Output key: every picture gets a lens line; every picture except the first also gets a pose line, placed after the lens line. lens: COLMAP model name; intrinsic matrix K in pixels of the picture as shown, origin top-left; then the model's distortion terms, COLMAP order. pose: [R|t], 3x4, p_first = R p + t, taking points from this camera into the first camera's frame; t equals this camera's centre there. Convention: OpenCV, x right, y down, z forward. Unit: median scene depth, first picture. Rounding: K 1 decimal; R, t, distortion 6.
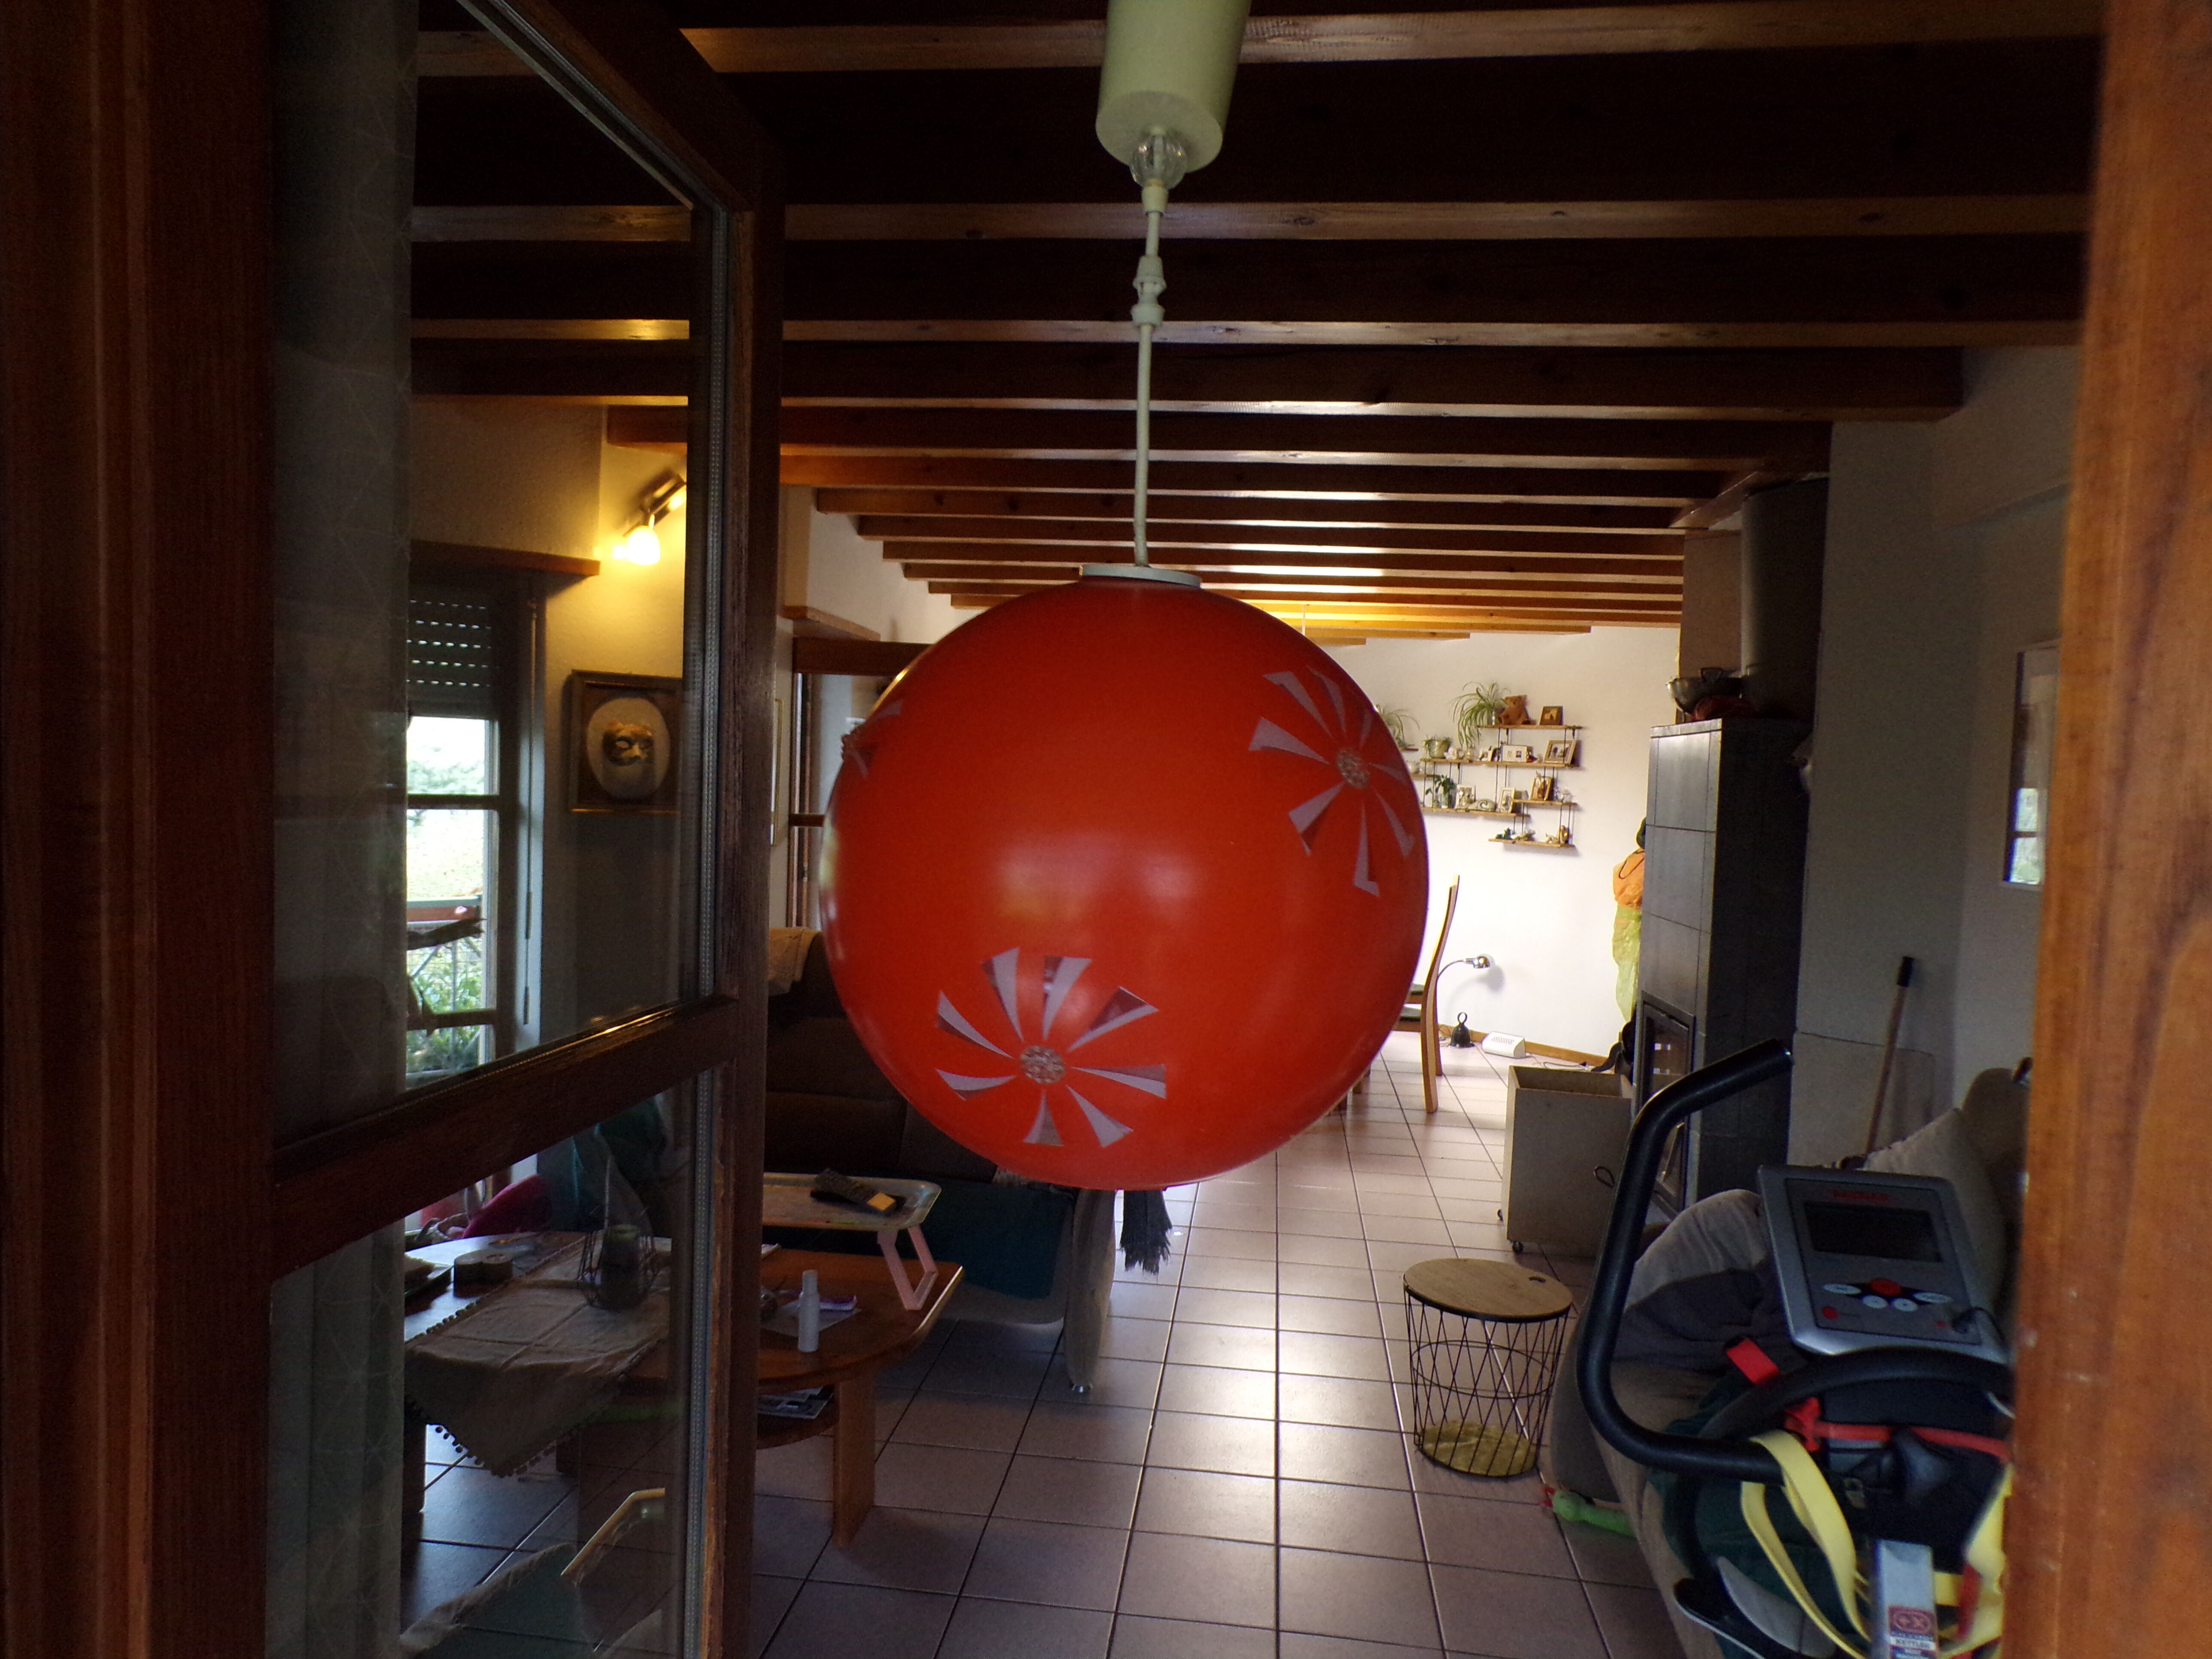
lens RADIAL K [[1454.2, 0, 1106.0], [0, 1454.2, 829.5], [0, 0, 1]] dist [-0.045816, 0.085966]
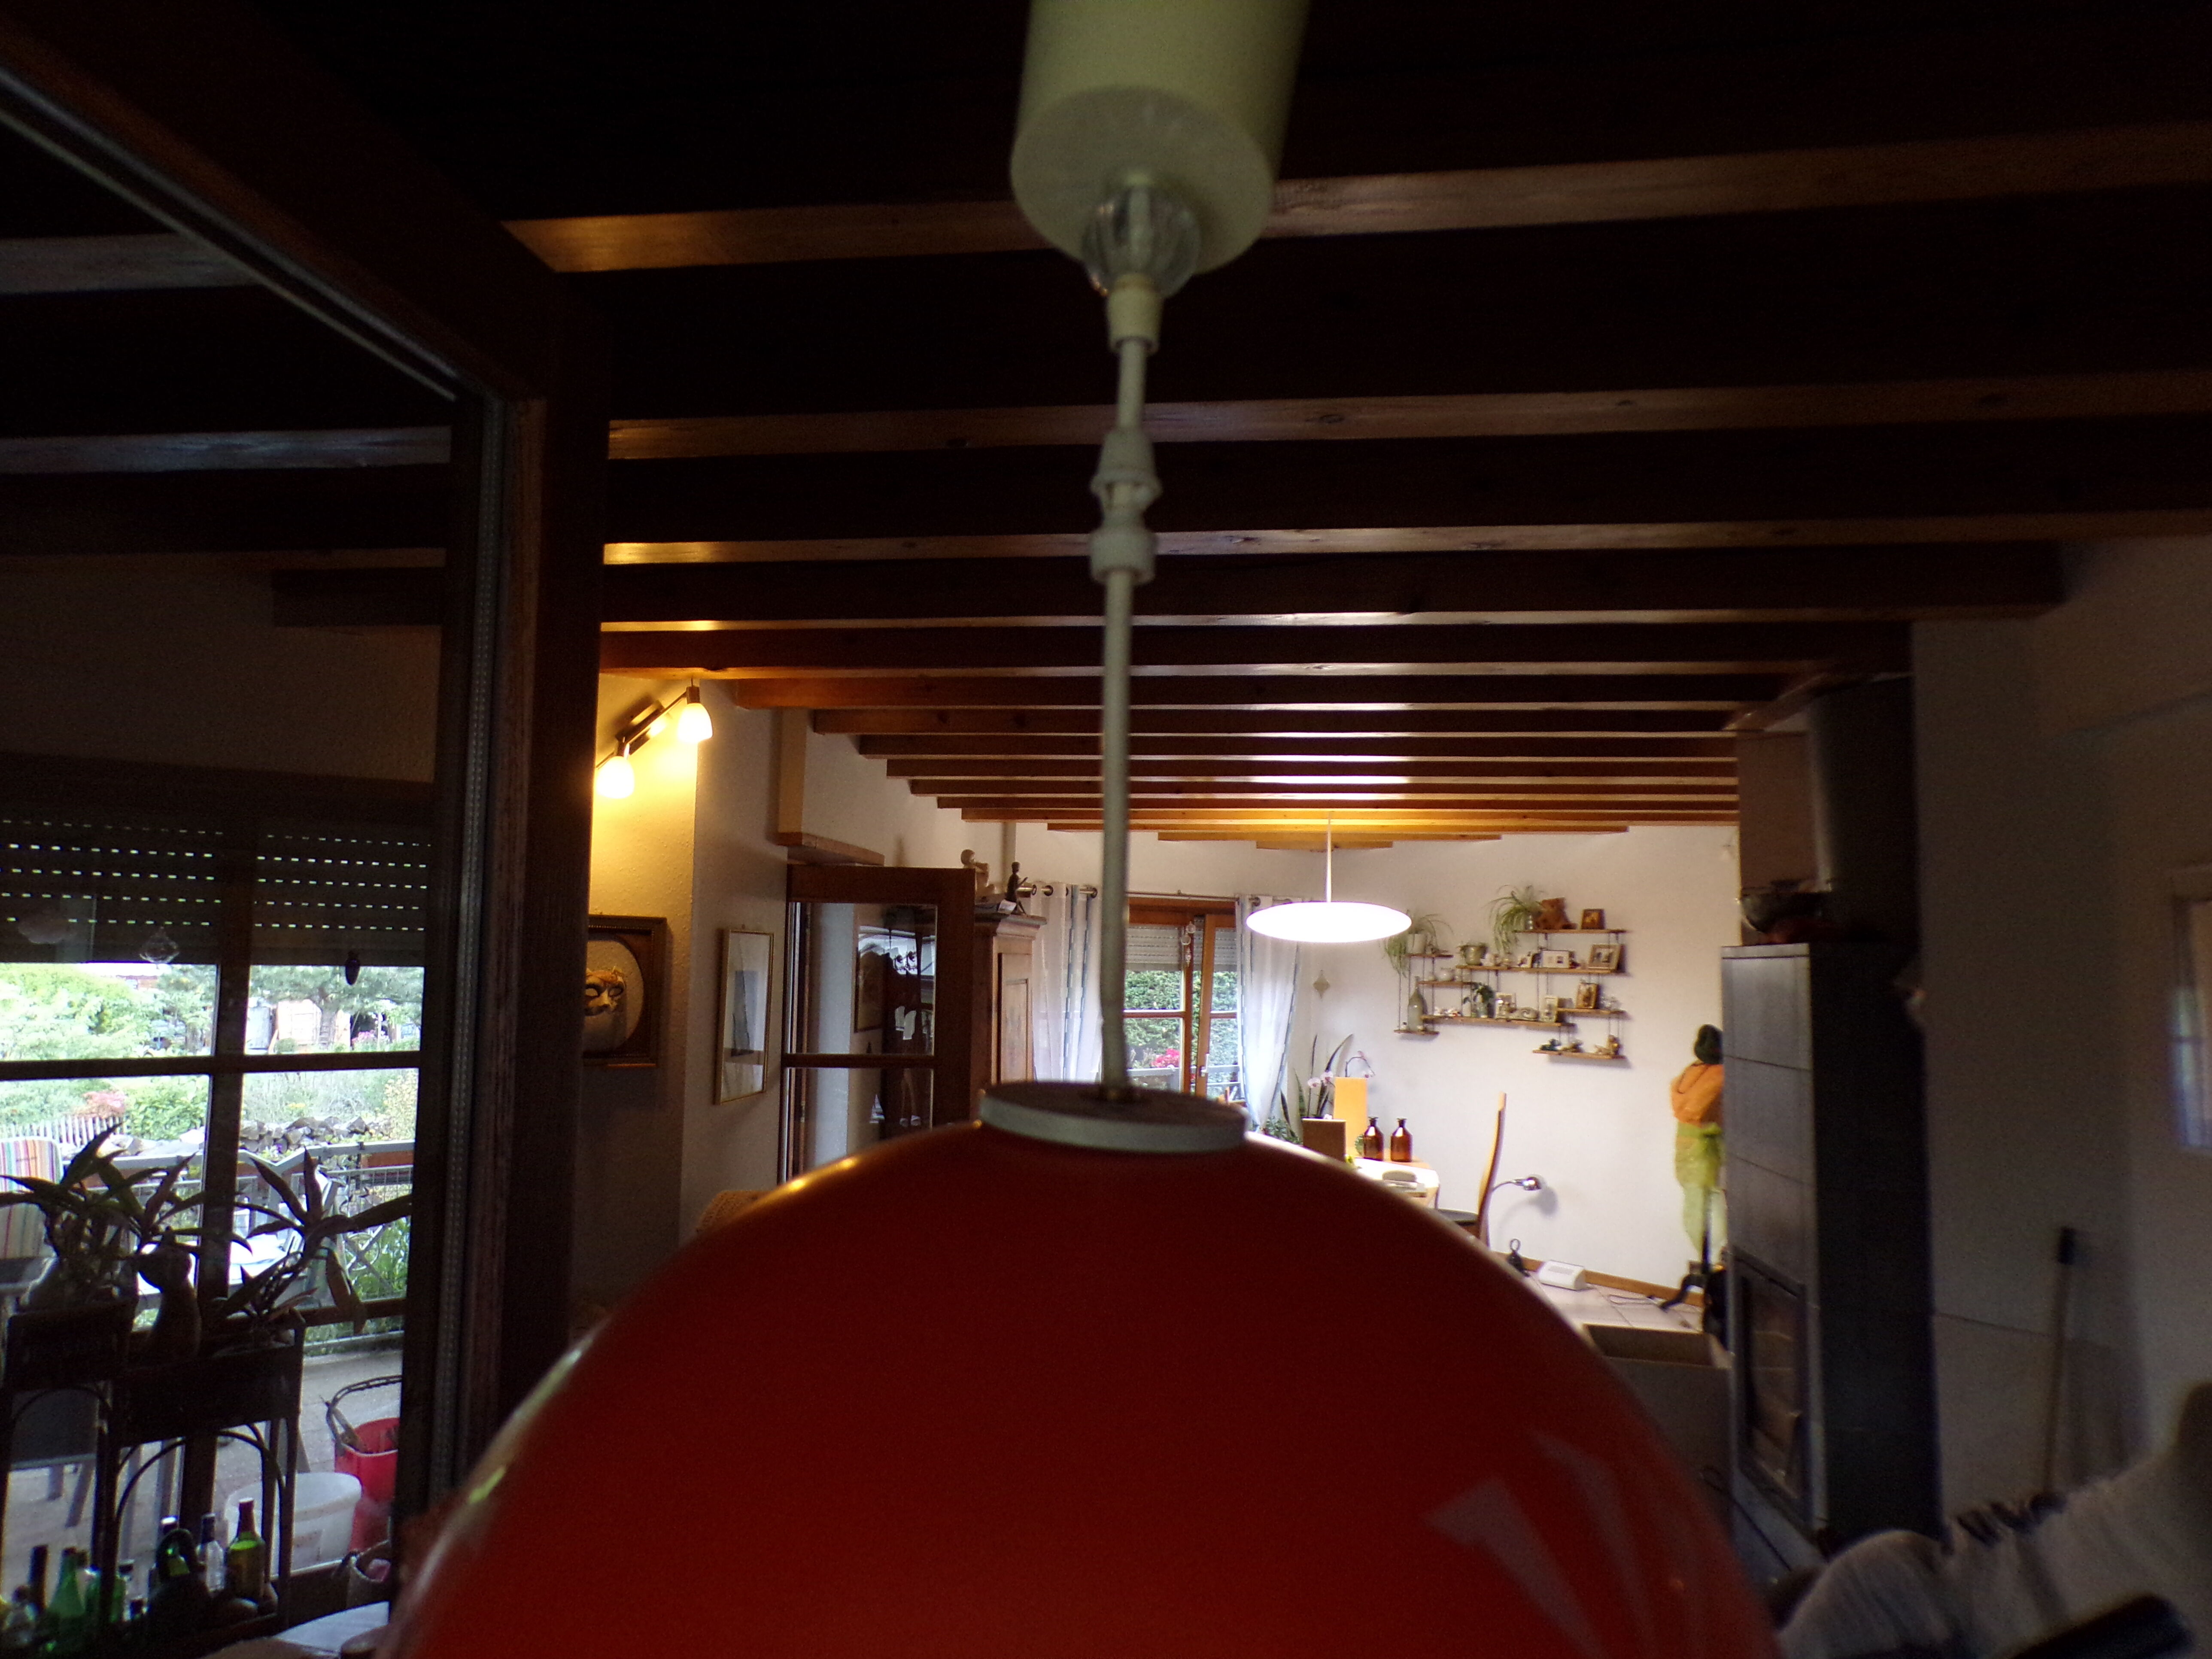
lens RADIAL K [[1457.0, 0, 1106.0], [0, 1457.0, 829.5], [0, 0, 1]] dist [-0.045174, 0.093578]
pose [[0.999710, -0.019680, -0.013881, 0.004049], [0.017654, 0.990897, -0.133460, -0.030341], [0.016381, 0.133176, 0.990957, 0.081048]]
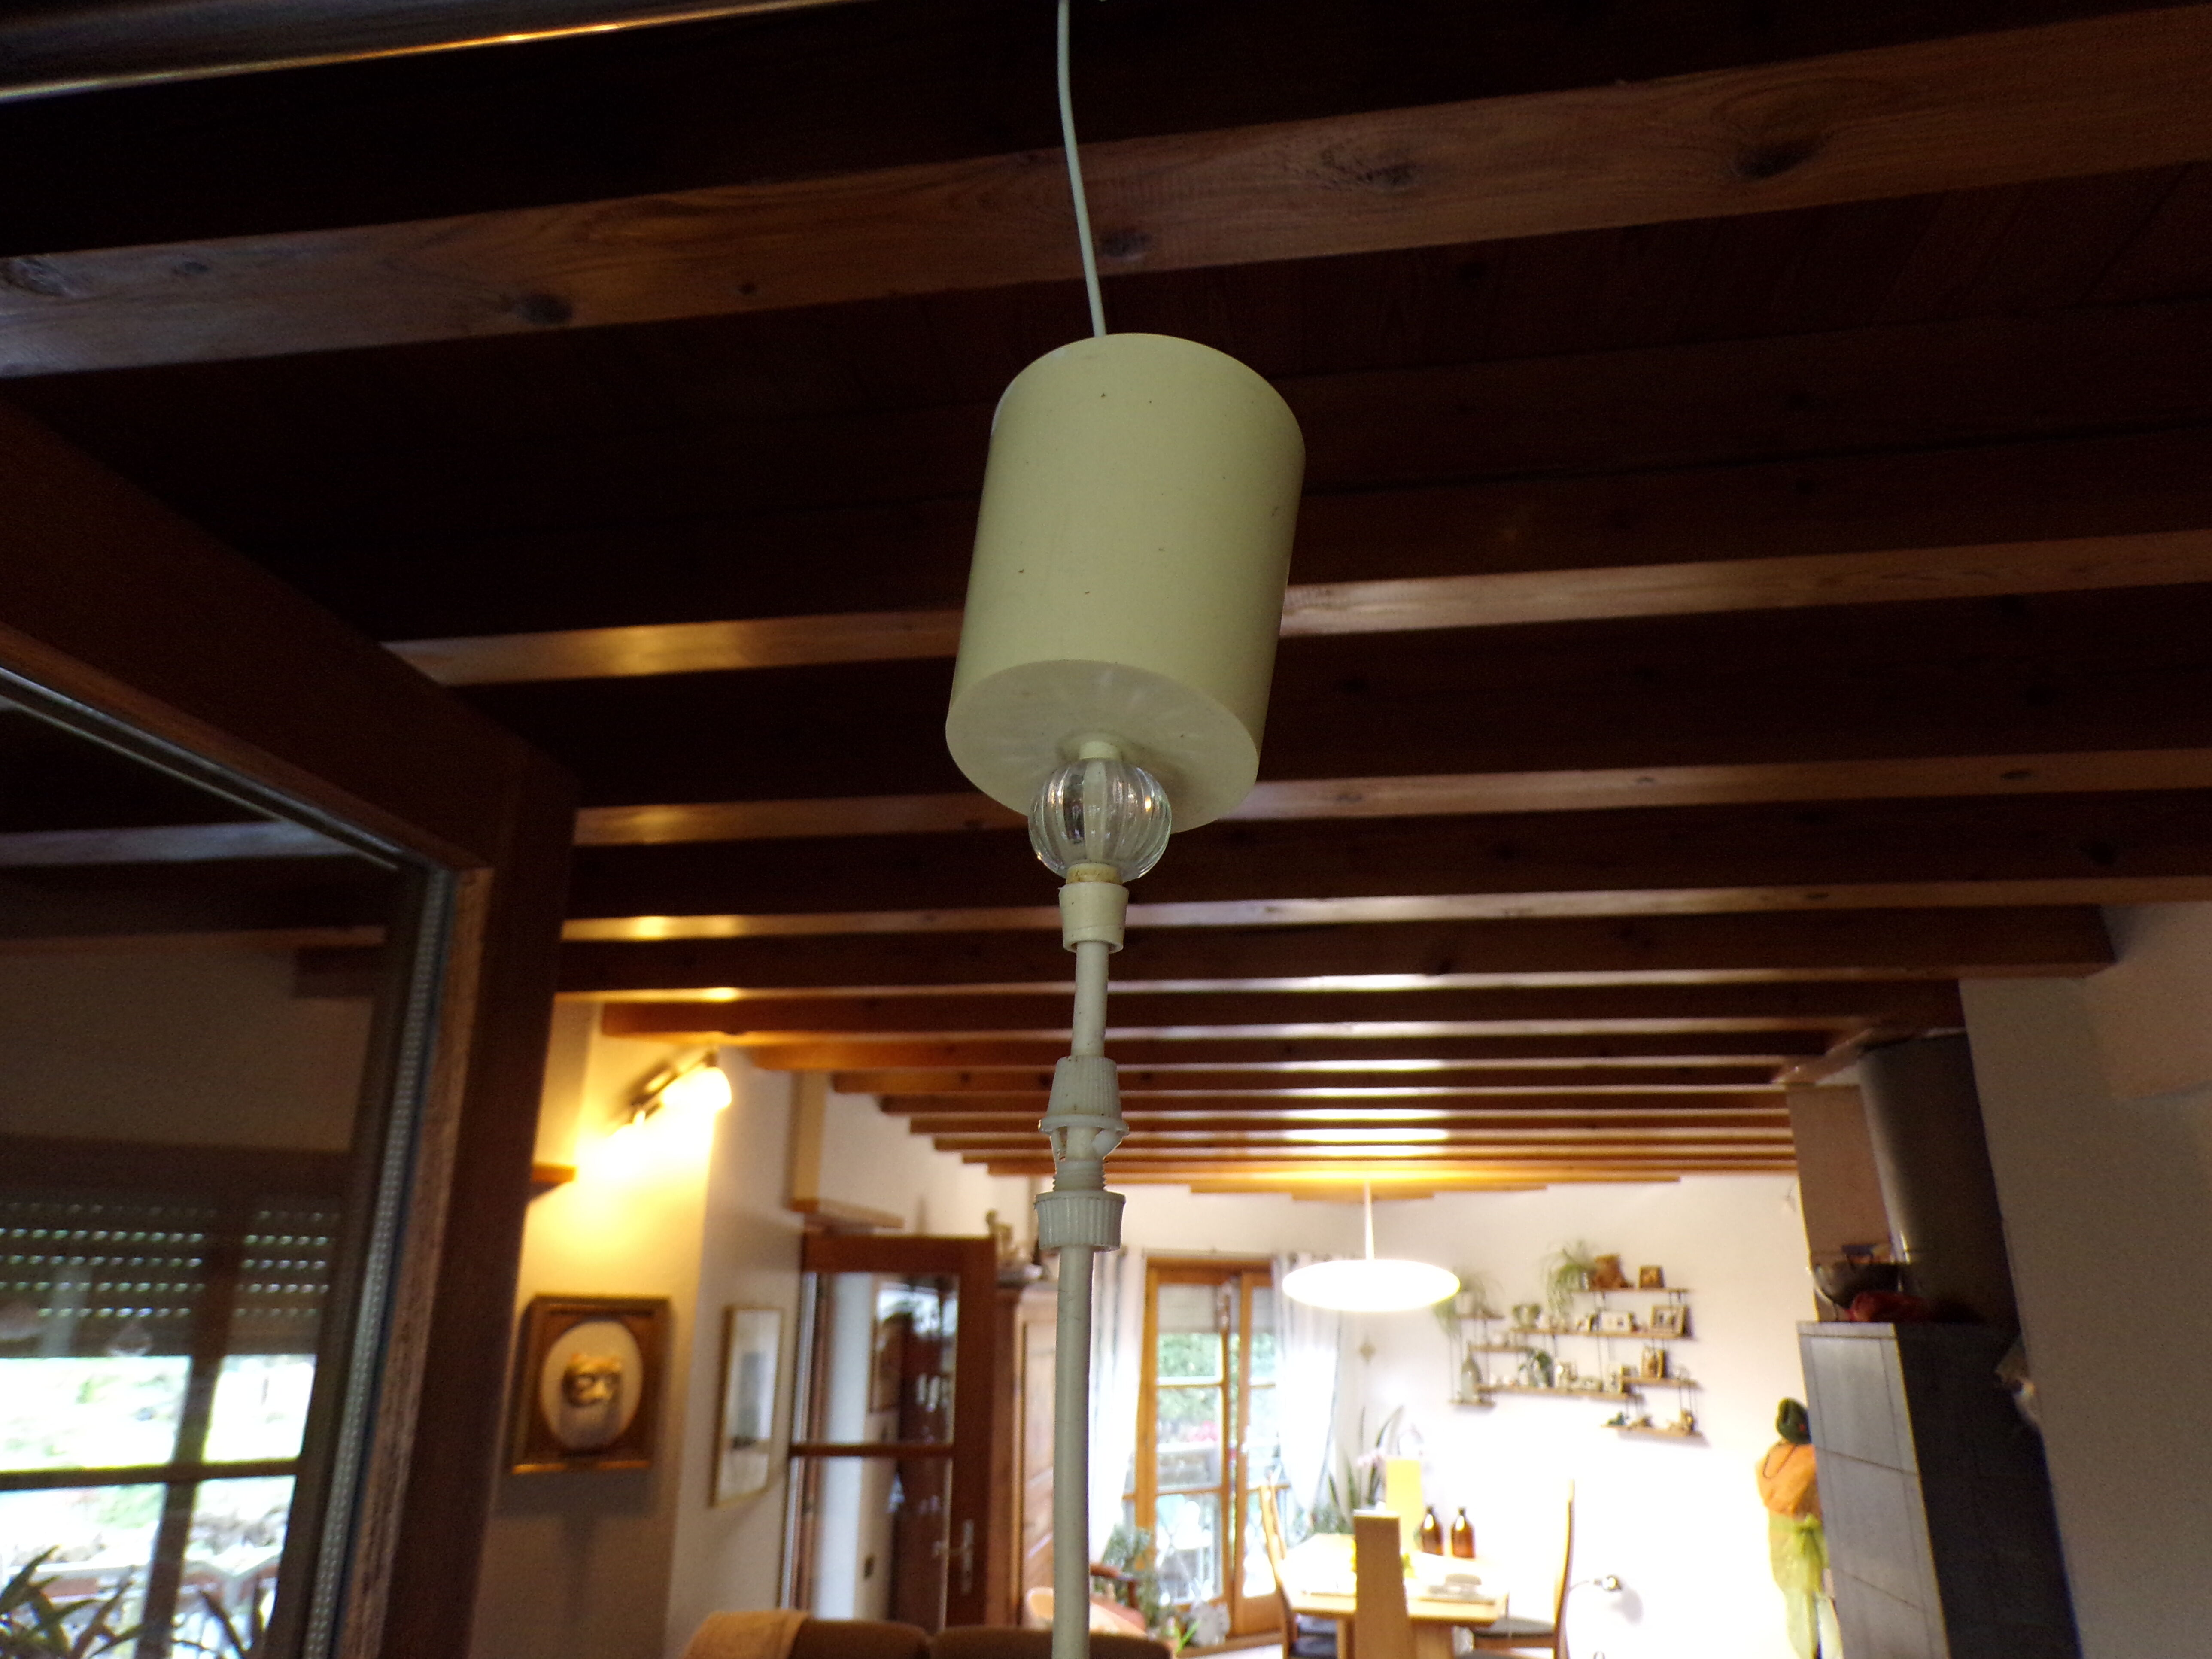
lens RADIAL K [[1454.2, 0, 1106.0], [0, 1454.2, 829.5], [0, 0, 1]] dist [-0.045816, 0.085966]
pose [[0.998998, -0.034585, -0.028422, 0.007477], [0.022115, 0.933311, -0.358387, -0.047251], [0.038921, 0.357400, 0.933140, 0.093885]]
